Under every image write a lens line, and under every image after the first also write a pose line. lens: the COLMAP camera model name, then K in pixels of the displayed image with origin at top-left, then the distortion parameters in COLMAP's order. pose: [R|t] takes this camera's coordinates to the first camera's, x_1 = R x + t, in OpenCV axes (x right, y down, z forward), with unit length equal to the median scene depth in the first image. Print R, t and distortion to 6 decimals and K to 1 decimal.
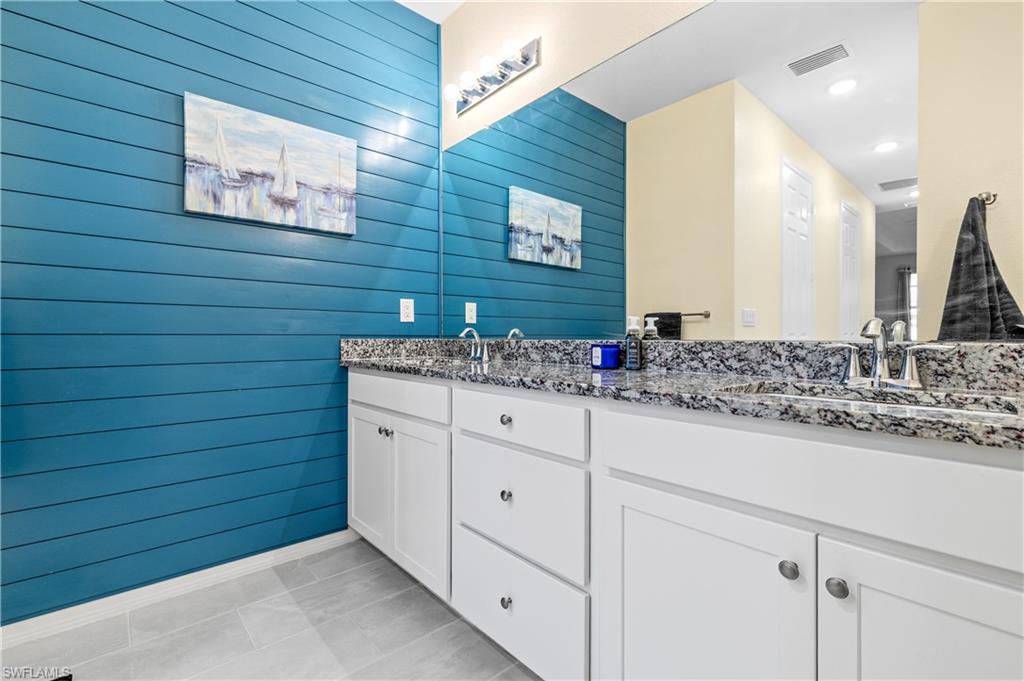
lens RADIAL K [[456.7, 0, 518.6], [0, 456.7, 334.8], [0, 0, 1]] dist [0.000315, -0.000684]
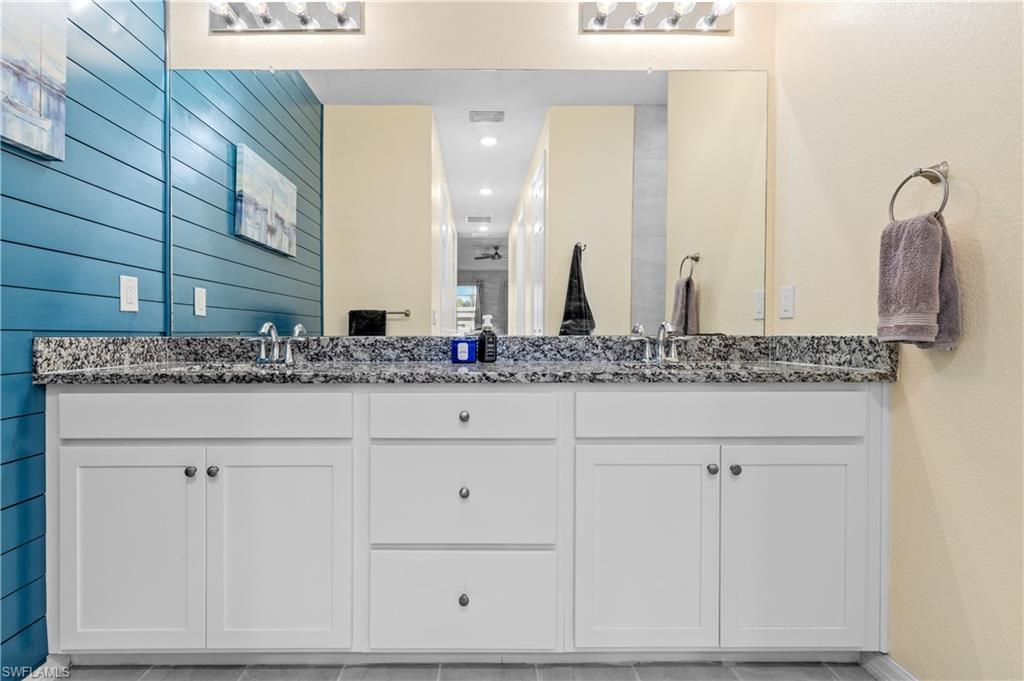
lens RADIAL K [[456.7, 0, 518.1], [0, 456.7, 338.8], [0, 0, 1]] dist [0.000315, -0.000684]
pose [[0.651907, -0.009656, 0.758238, -0.440640], [-0.000633, 0.999912, 0.013279, 0.002916], [-0.758299, -0.009137, 0.651843, 0.169864]]
